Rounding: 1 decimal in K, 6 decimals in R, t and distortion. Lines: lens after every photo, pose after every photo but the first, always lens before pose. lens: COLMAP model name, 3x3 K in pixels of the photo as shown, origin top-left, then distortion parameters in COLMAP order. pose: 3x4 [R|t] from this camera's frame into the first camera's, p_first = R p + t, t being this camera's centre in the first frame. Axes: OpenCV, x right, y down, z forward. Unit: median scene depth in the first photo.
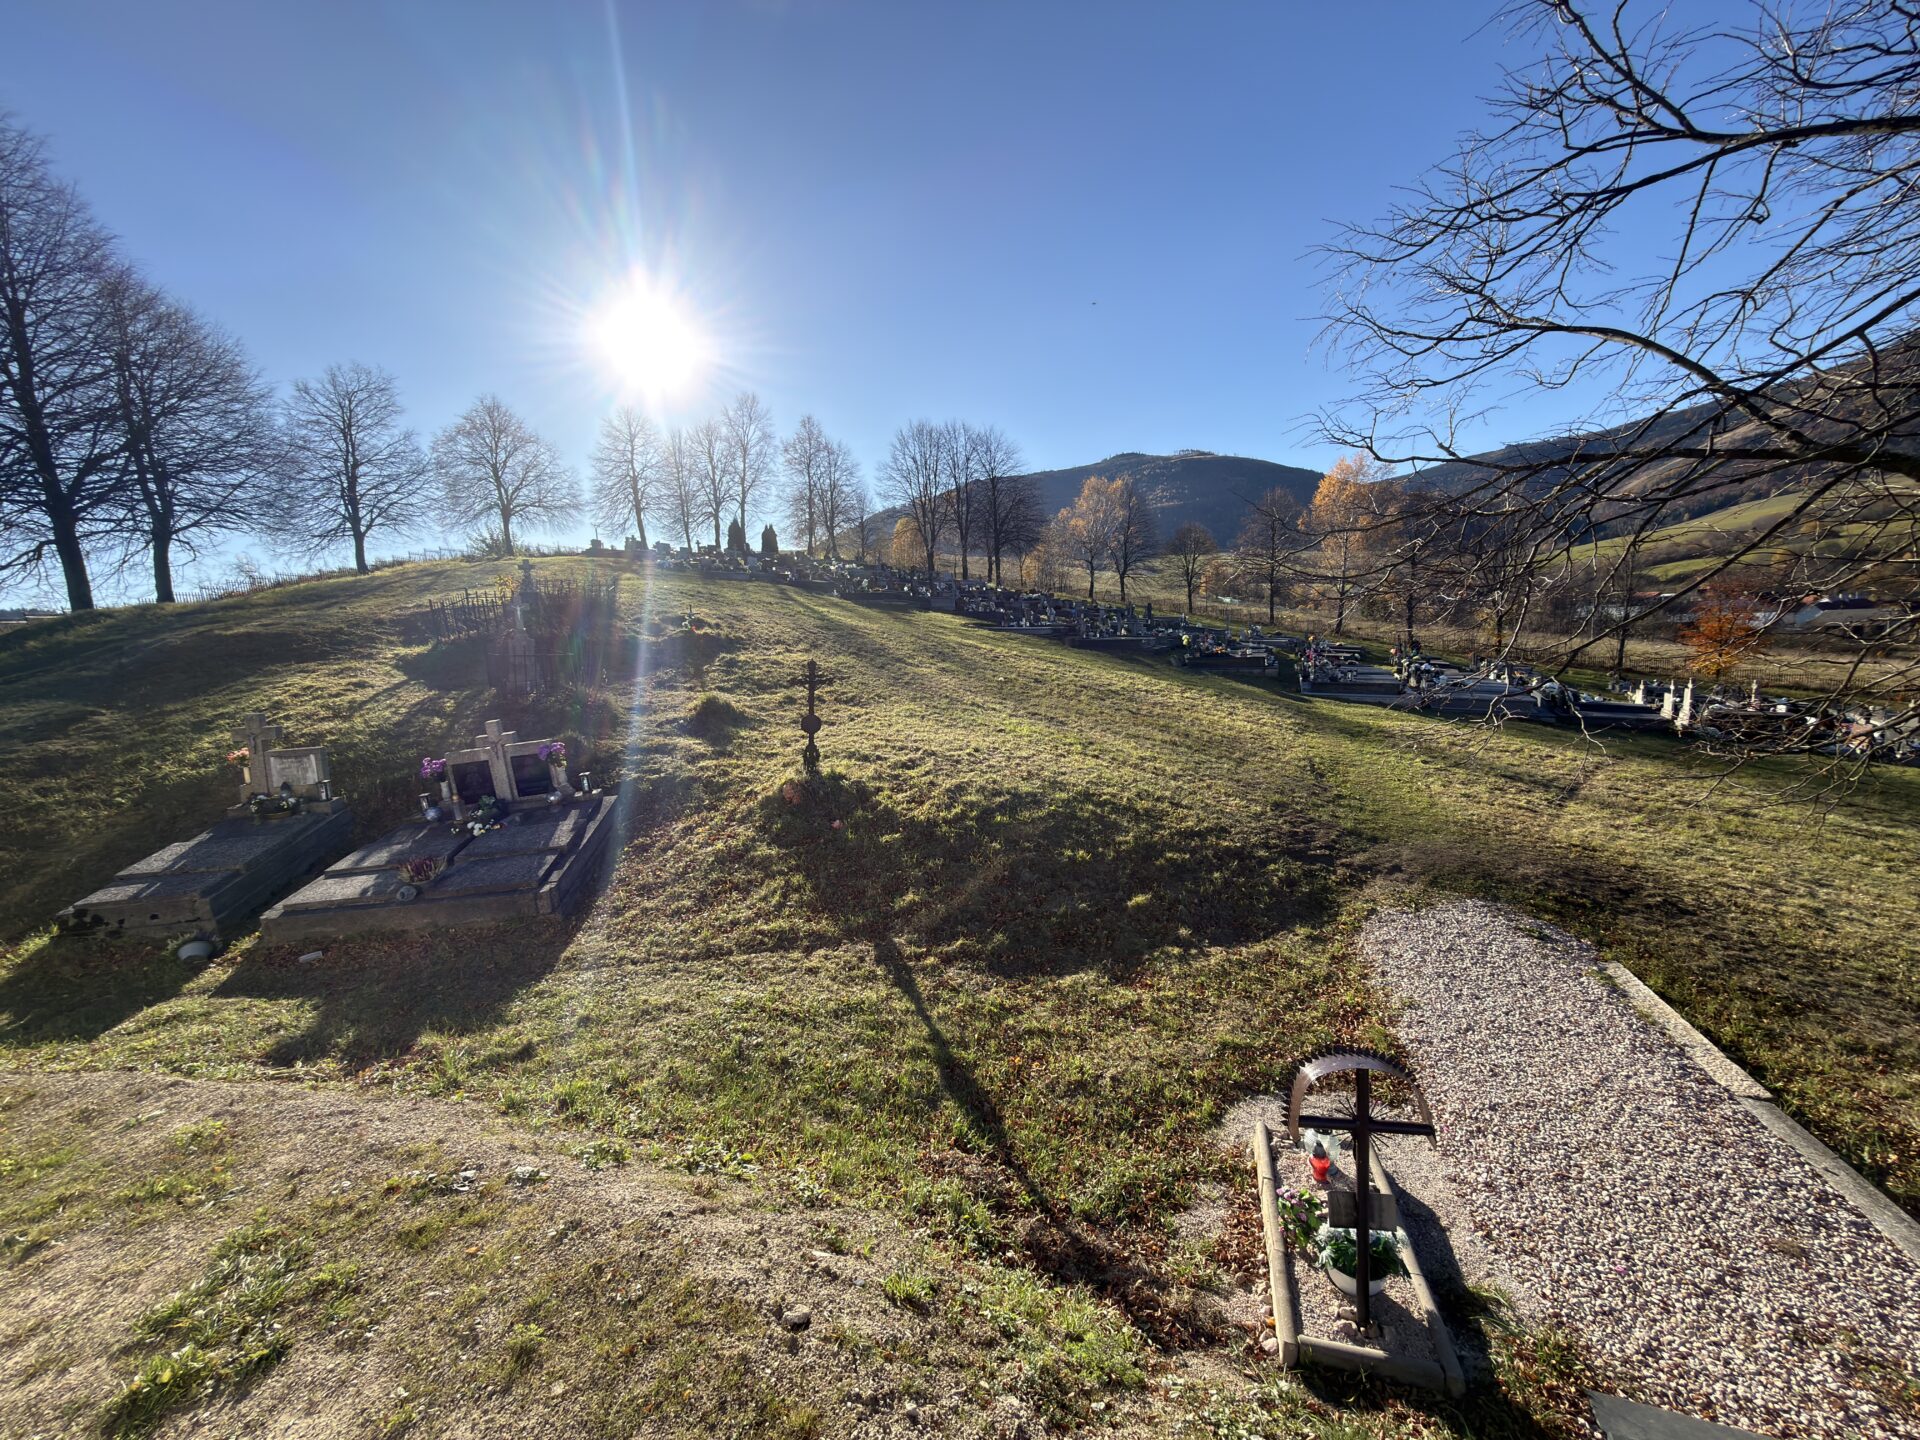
lens RADIAL K [[763.6, 0, 954.4], [0, 763.6, 709.2], [0, 0, 1]] dist [-0.002517, 0.000242]
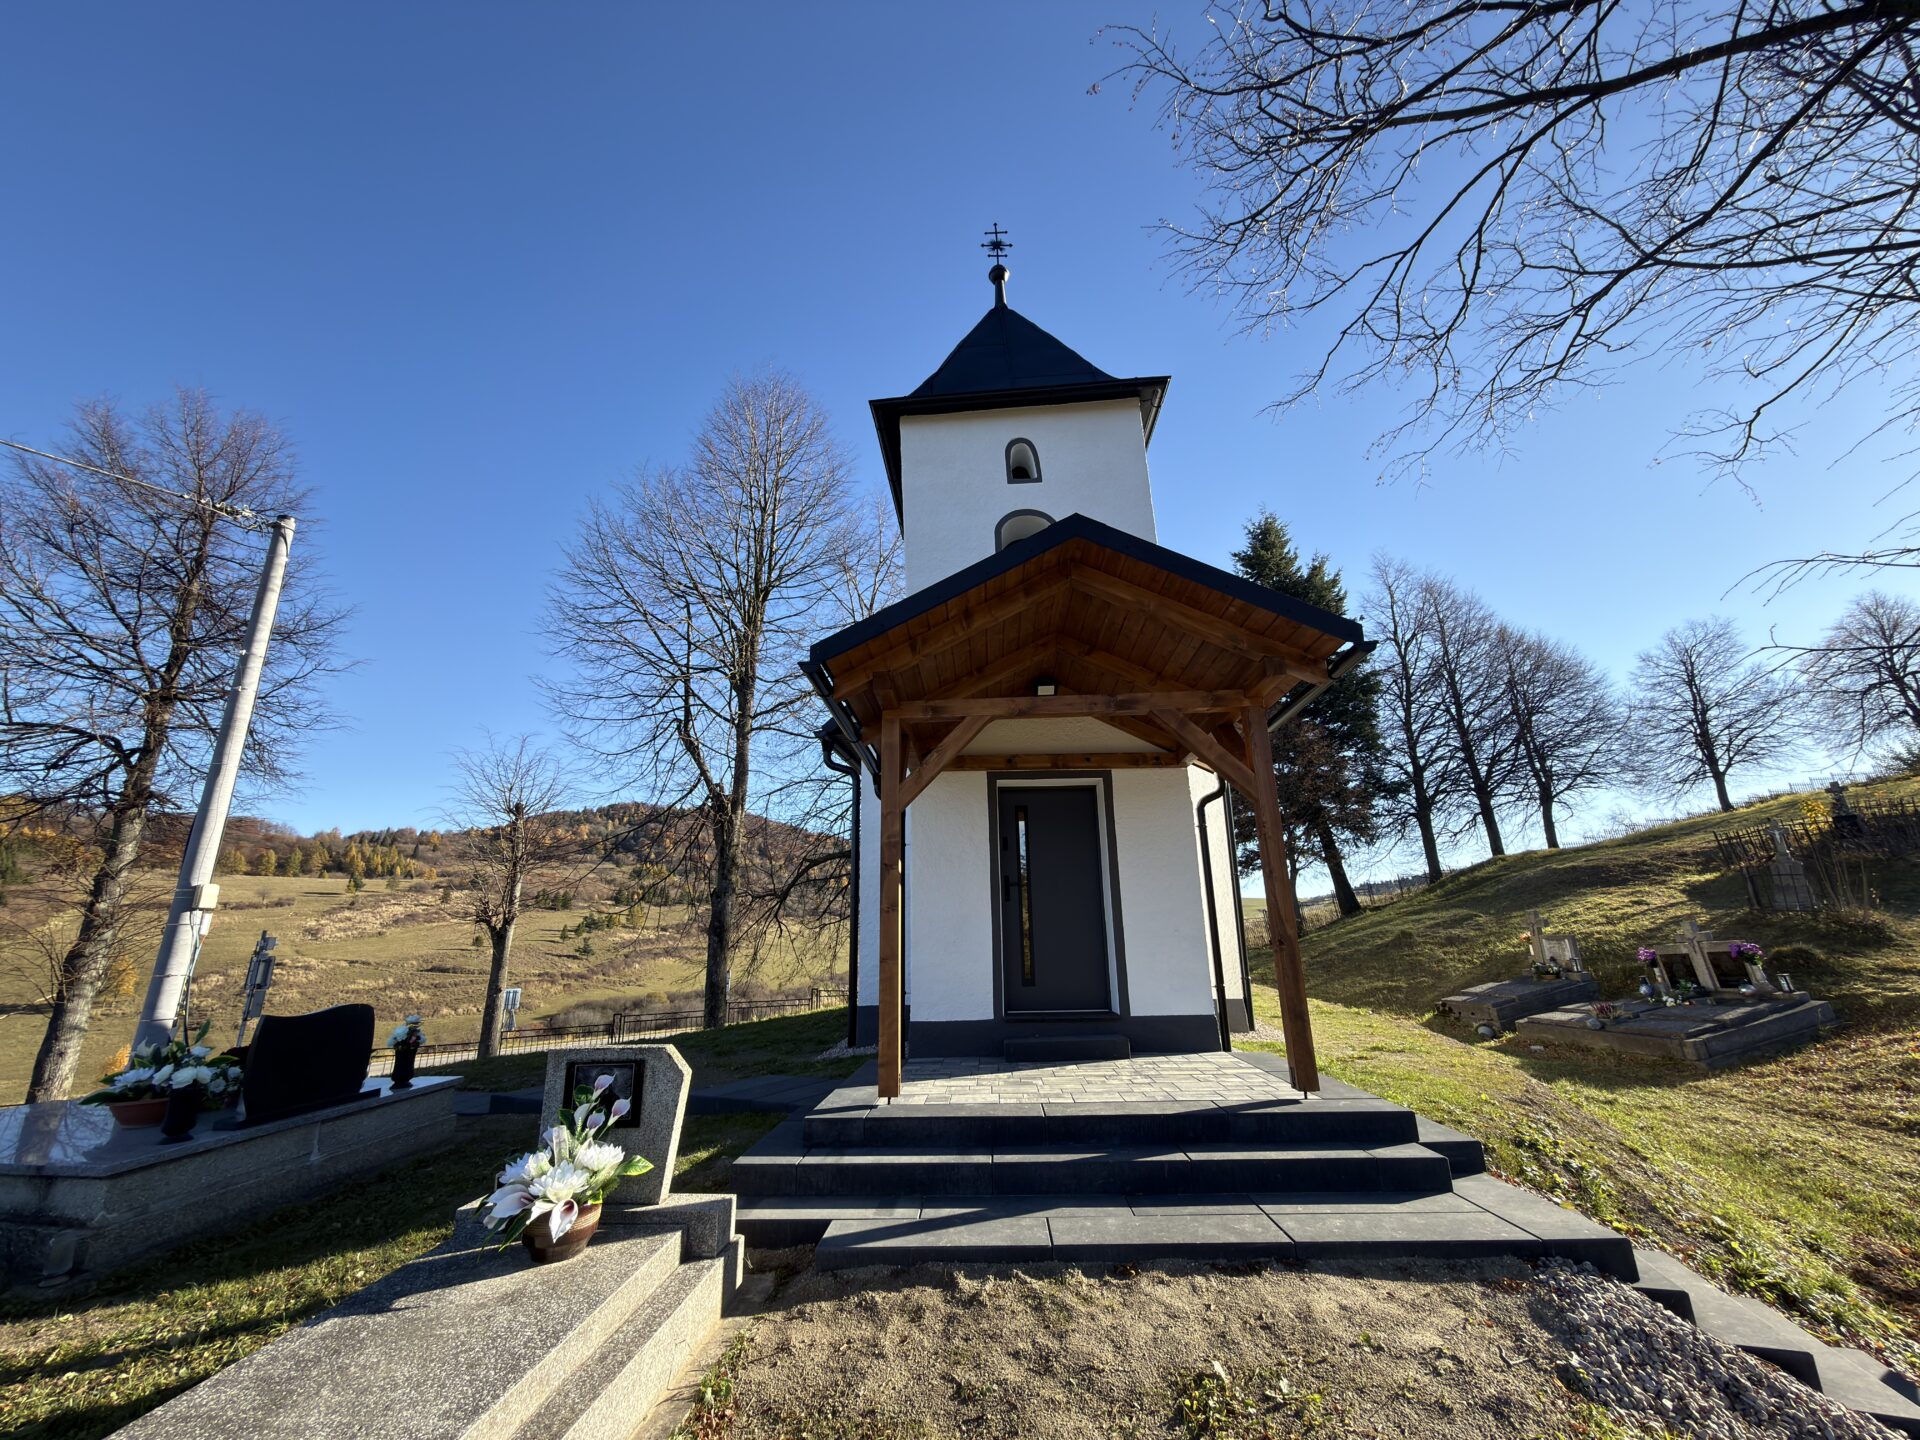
lens RADIAL K [[763.6, 0, 949.6], [0, 763.6, 712.3], [0, 0, 1]] dist [-0.002517, 0.000242]
pose [[0.062195, -0.231238, -0.970907, 0.273188], [-0.087116, 0.967820, -0.236084, 0.036489], [0.994255, 0.099265, 0.040050, -0.134134]]
